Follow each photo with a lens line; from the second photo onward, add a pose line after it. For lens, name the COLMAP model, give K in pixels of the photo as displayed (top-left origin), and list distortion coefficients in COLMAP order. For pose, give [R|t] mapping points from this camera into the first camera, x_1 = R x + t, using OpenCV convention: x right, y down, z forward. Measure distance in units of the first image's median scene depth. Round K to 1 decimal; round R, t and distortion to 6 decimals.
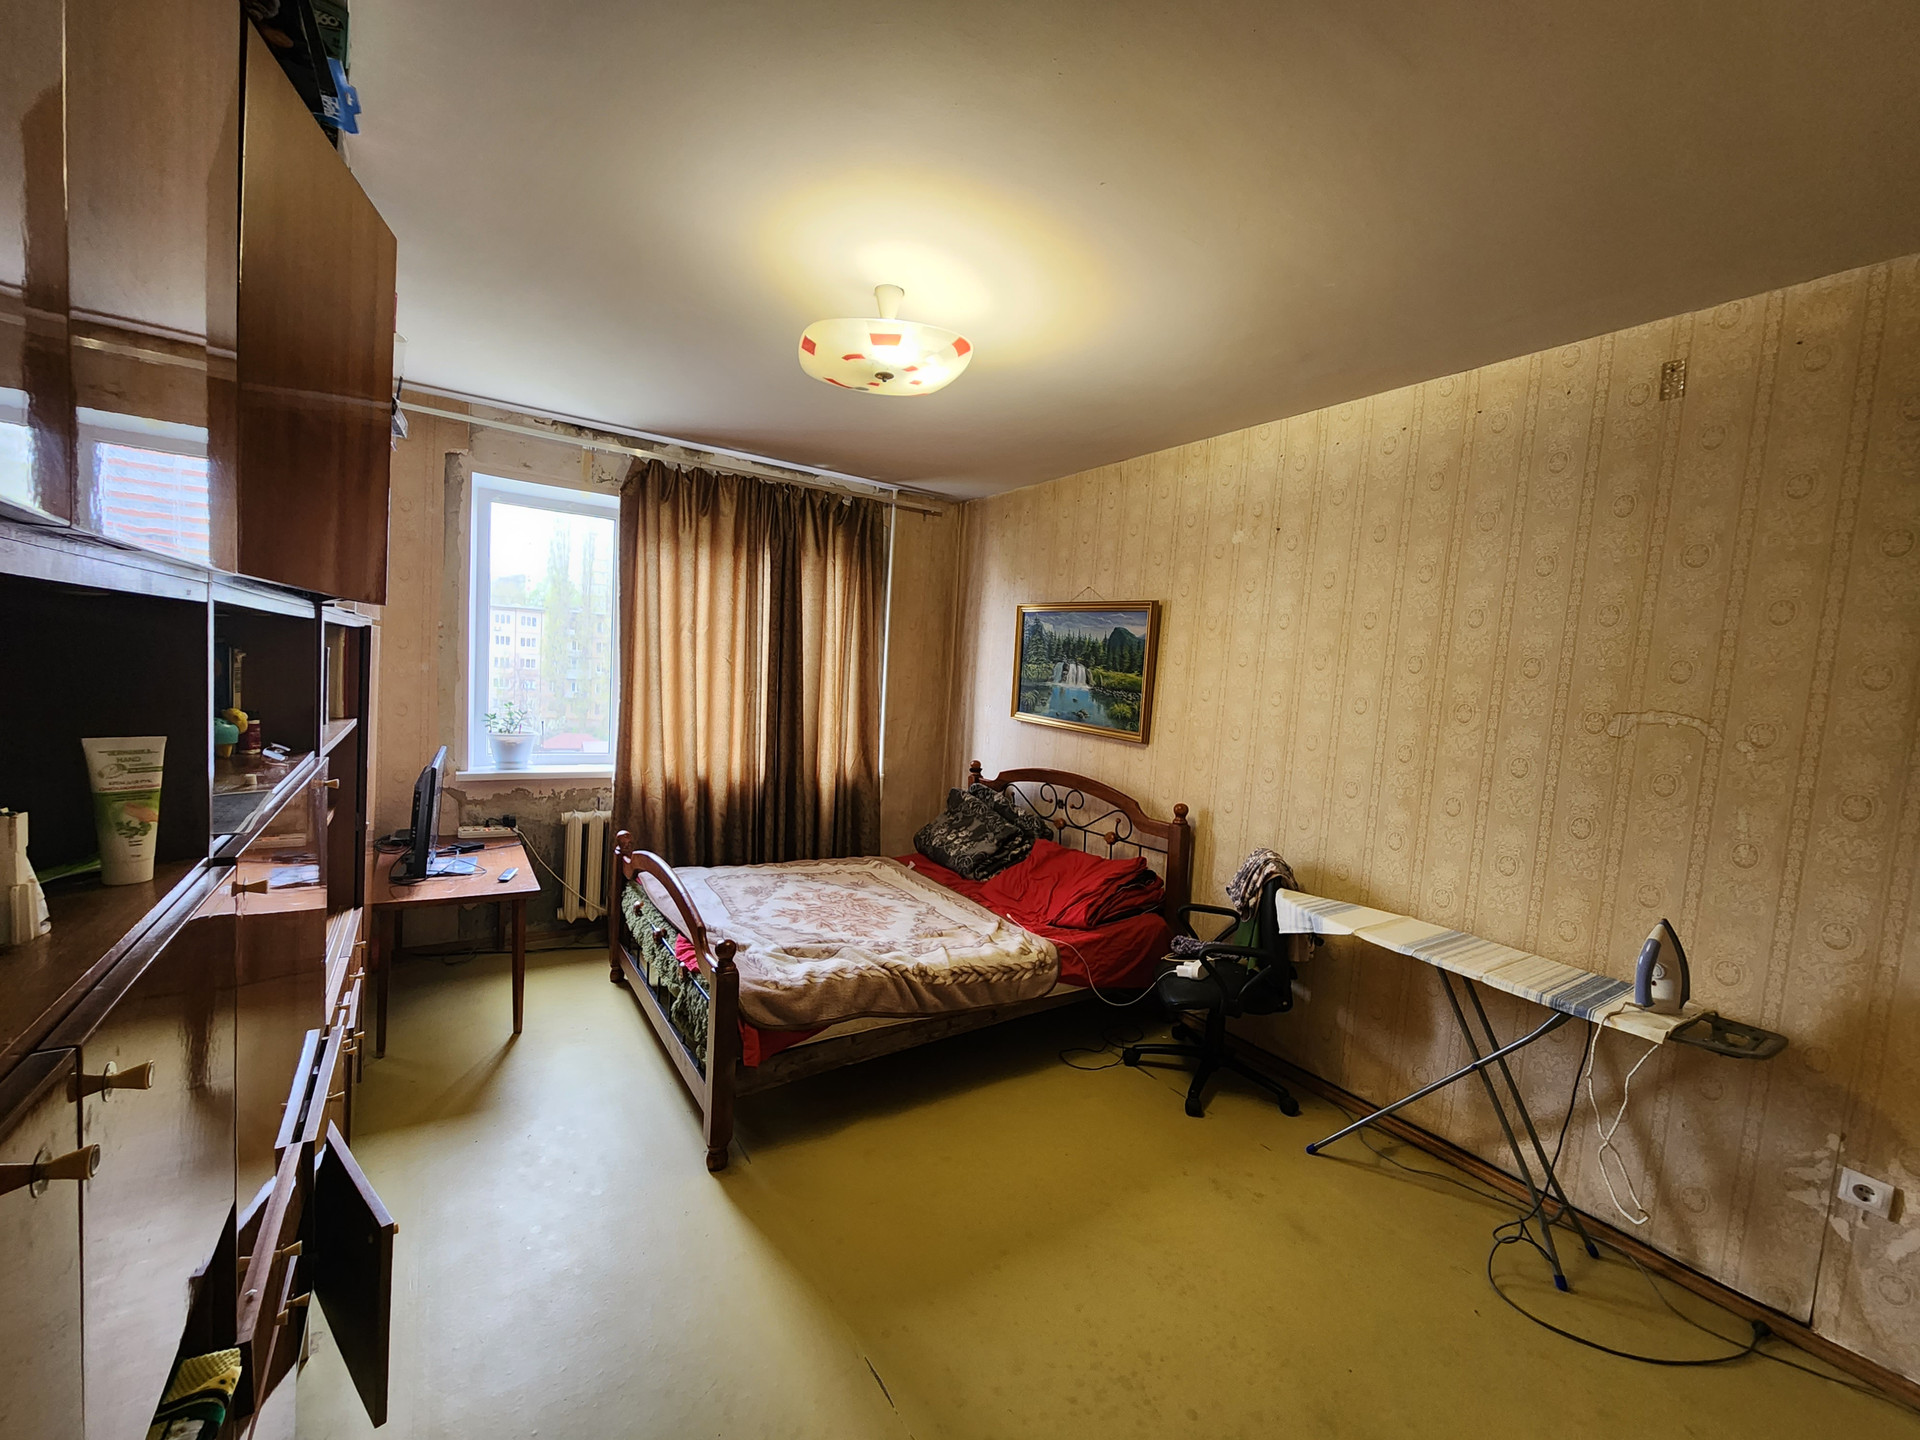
lens RADIAL K [[785.0, 0, 956.7], [0, 785.0, 724.6], [0, 0, 1]] dist [-0.003023, -0.000105]
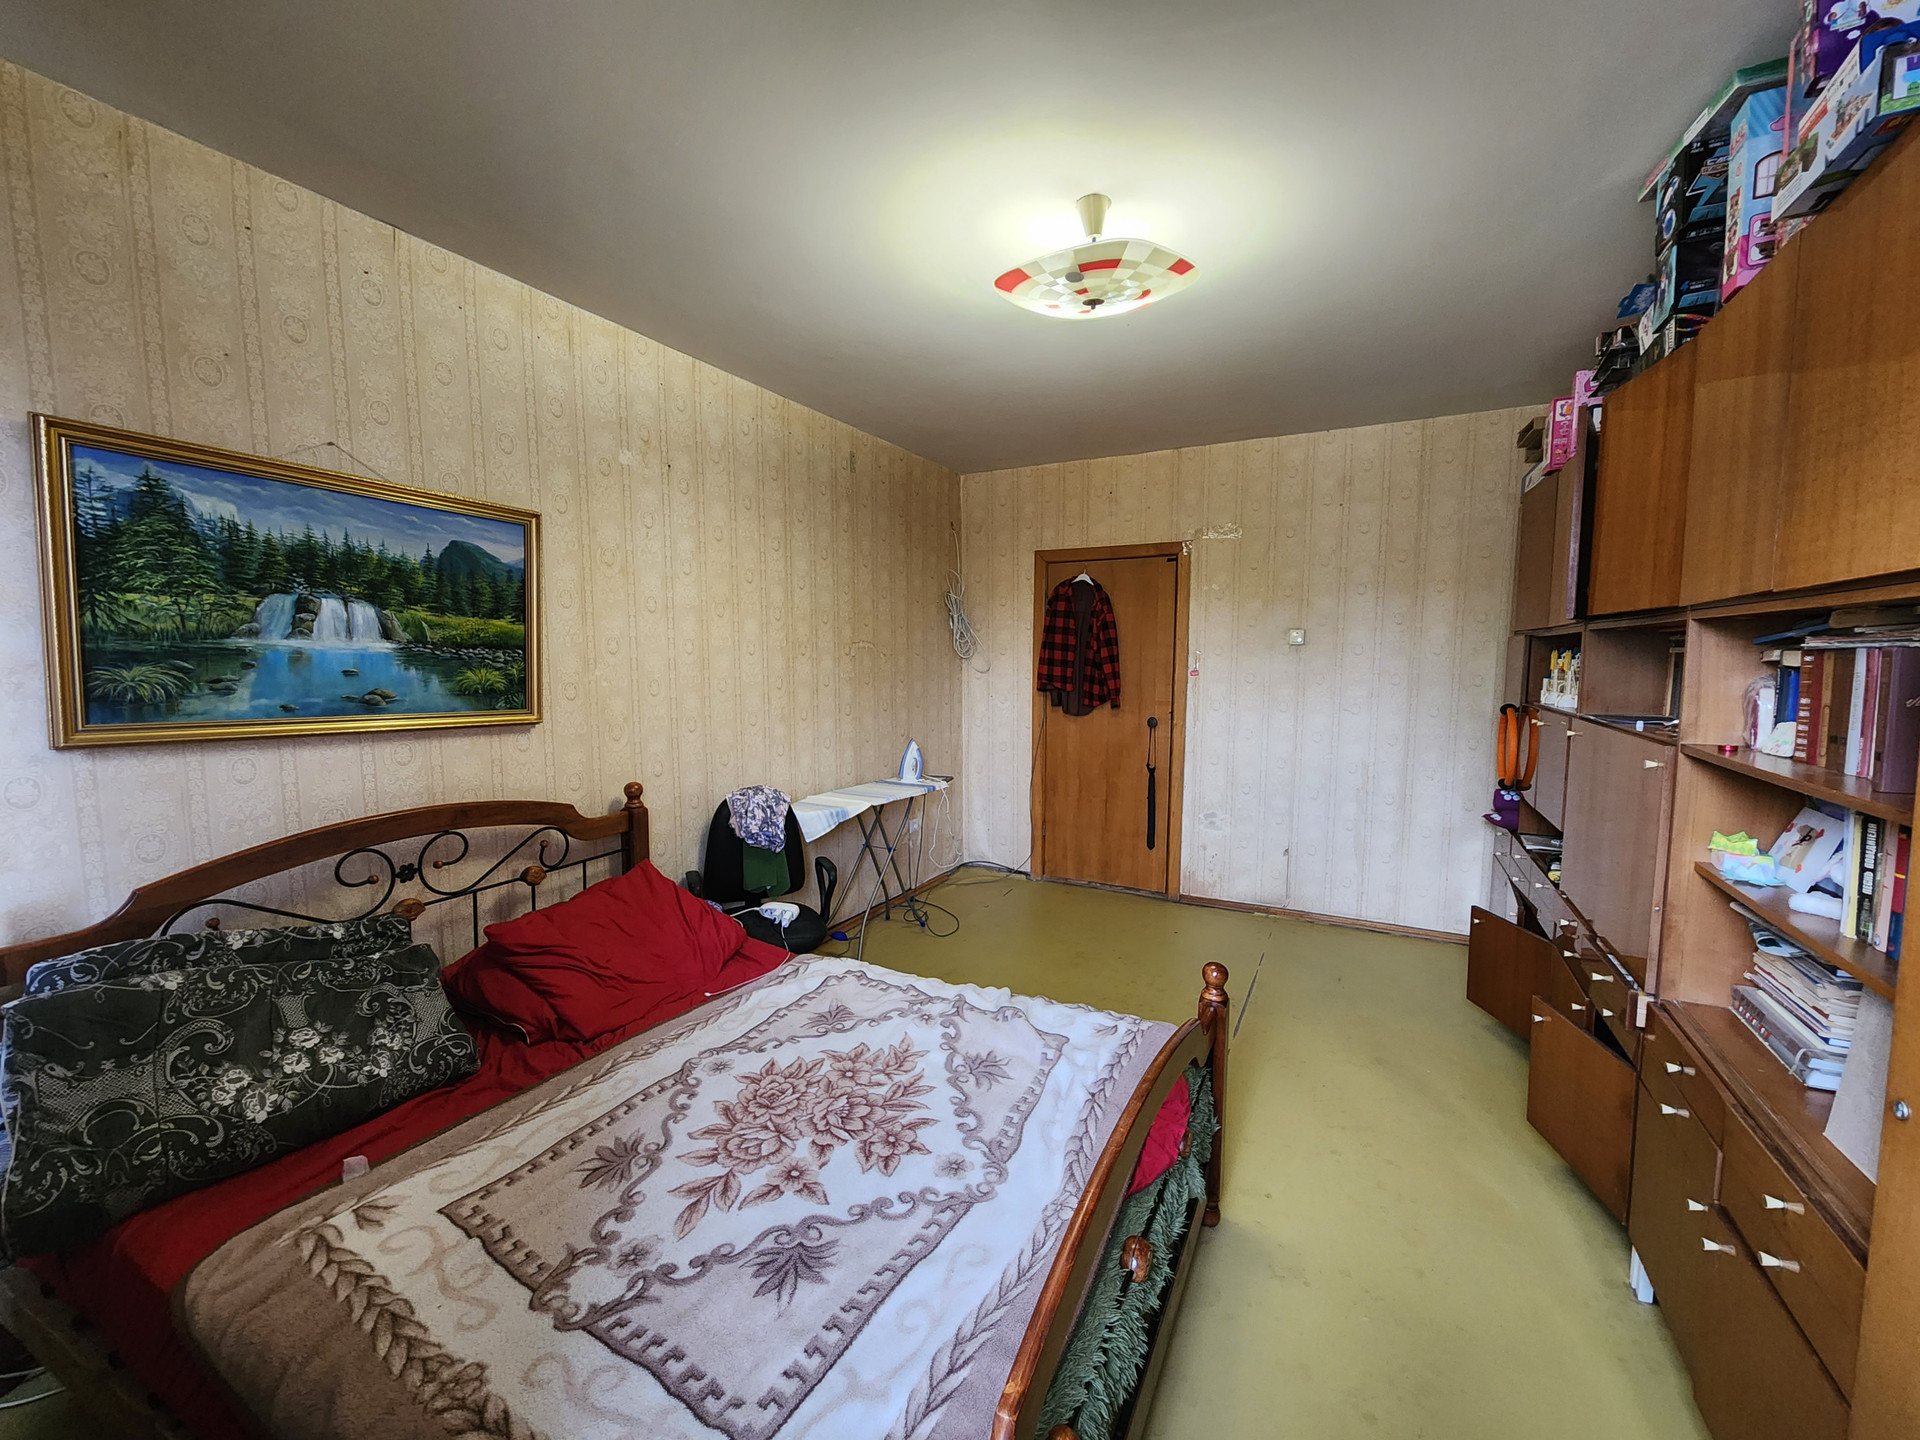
lens RADIAL K [[785.0, 0, 978.3], [0, 785.0, 723.7], [0, 0, 1]] dist [-0.003023, -0.000105]
pose [[-0.504215, -0.142034, 0.851818, -0.574062], [0.020133, 0.984180, 0.176022, -0.094343], [-0.863343, 0.105902, -0.493379, 1.082763]]
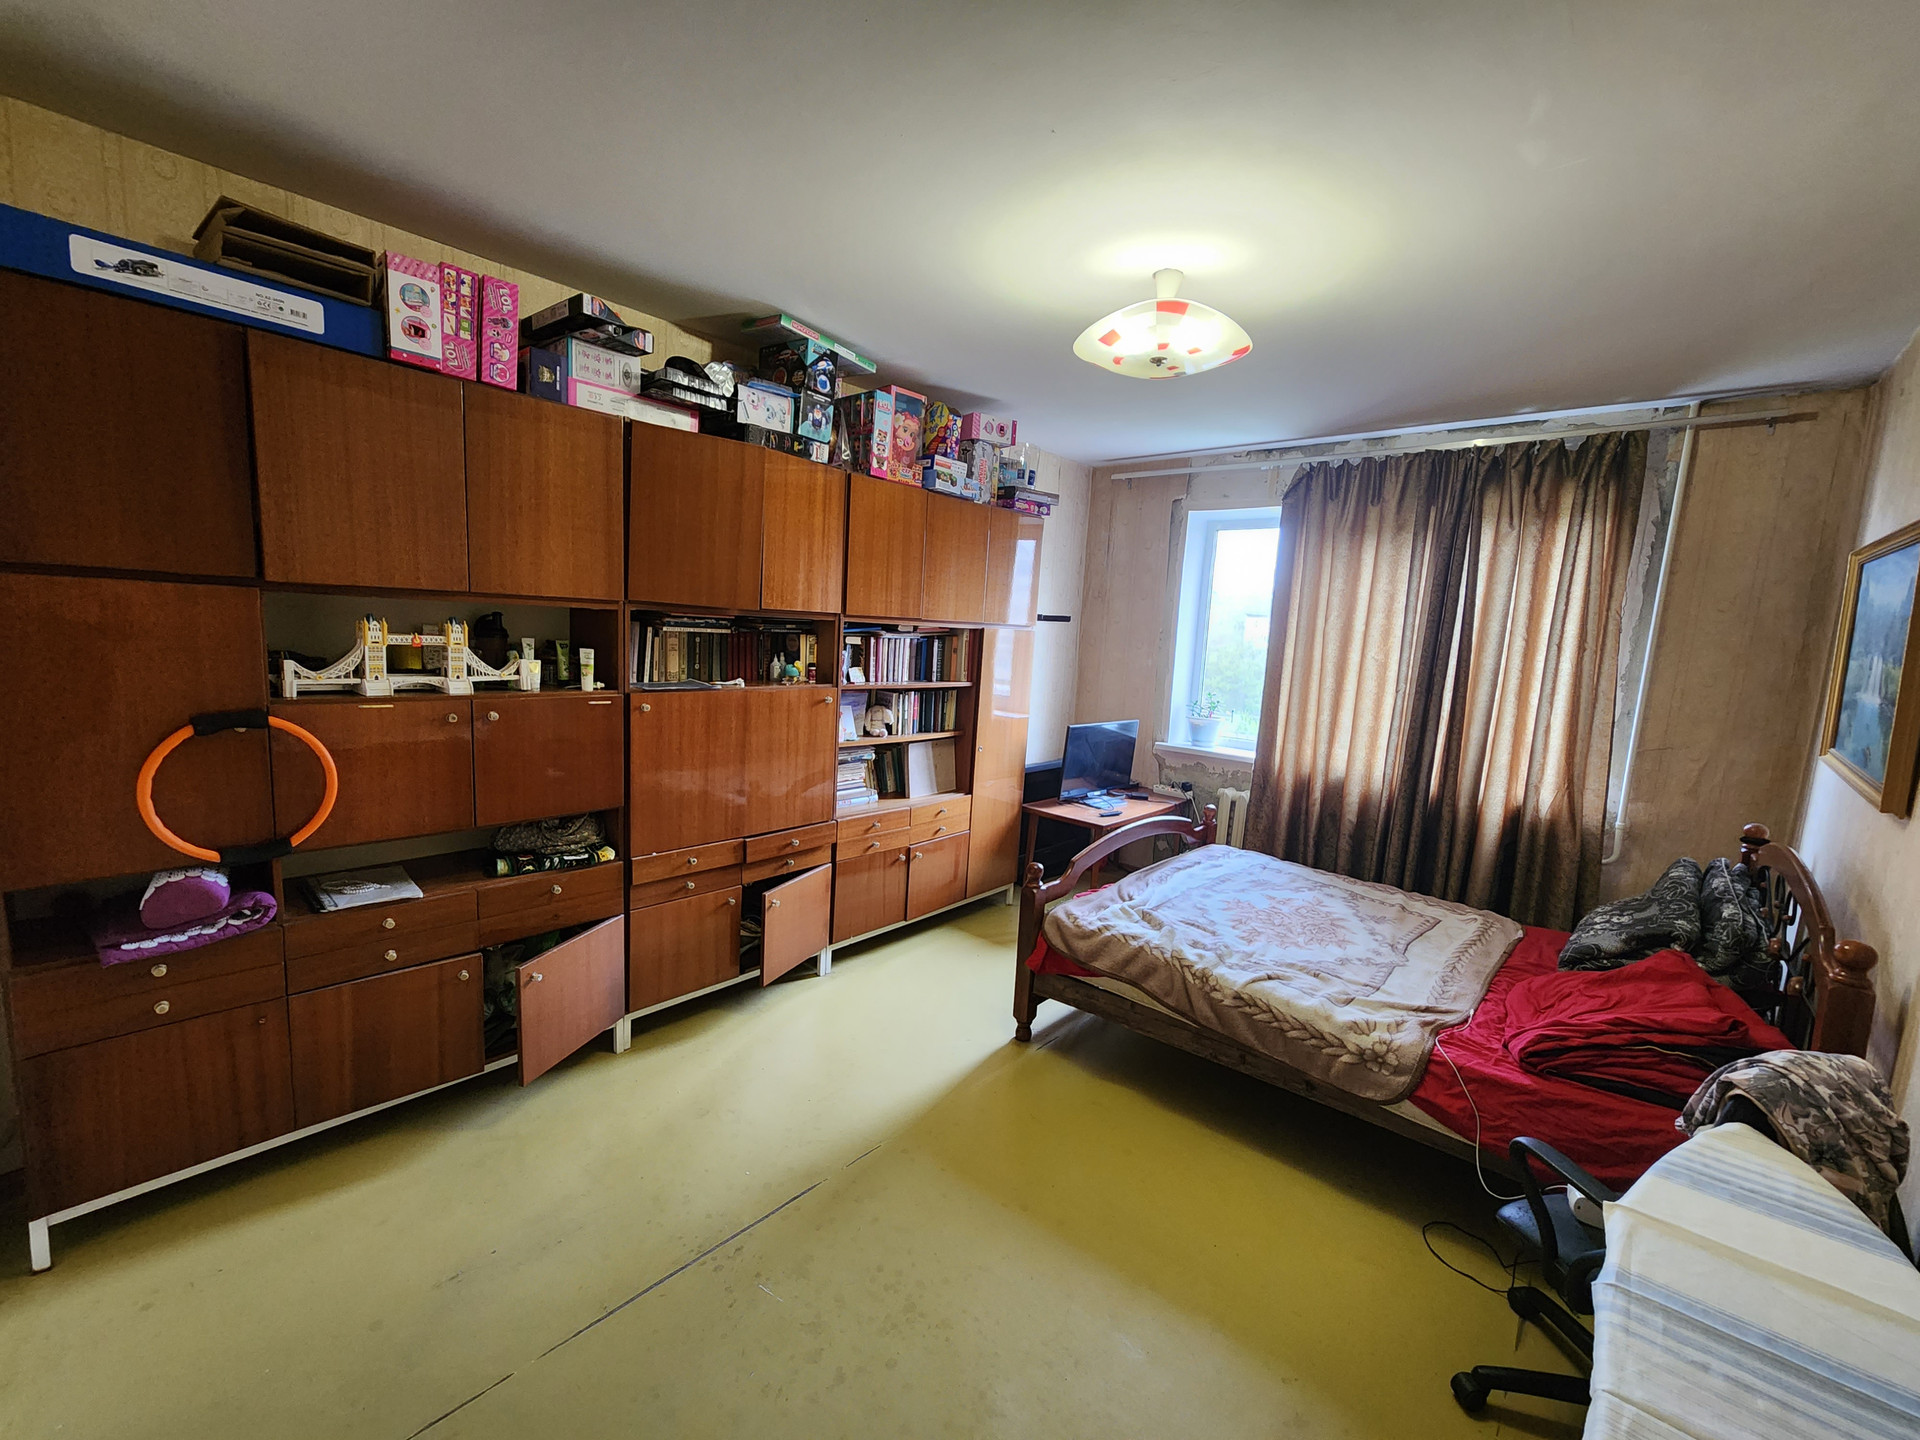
lens RADIAL K [[785.0, 0, 963.9], [0, 785.0, 724.4], [0, 0, 1]] dist [-0.003023, -0.000105]
pose [[0.265145, 0.071452, -0.961557, 0.584273], [-0.100163, 0.993896, 0.046235, 0.003599], [0.958992, 0.084053, 0.270684, 0.353574]]
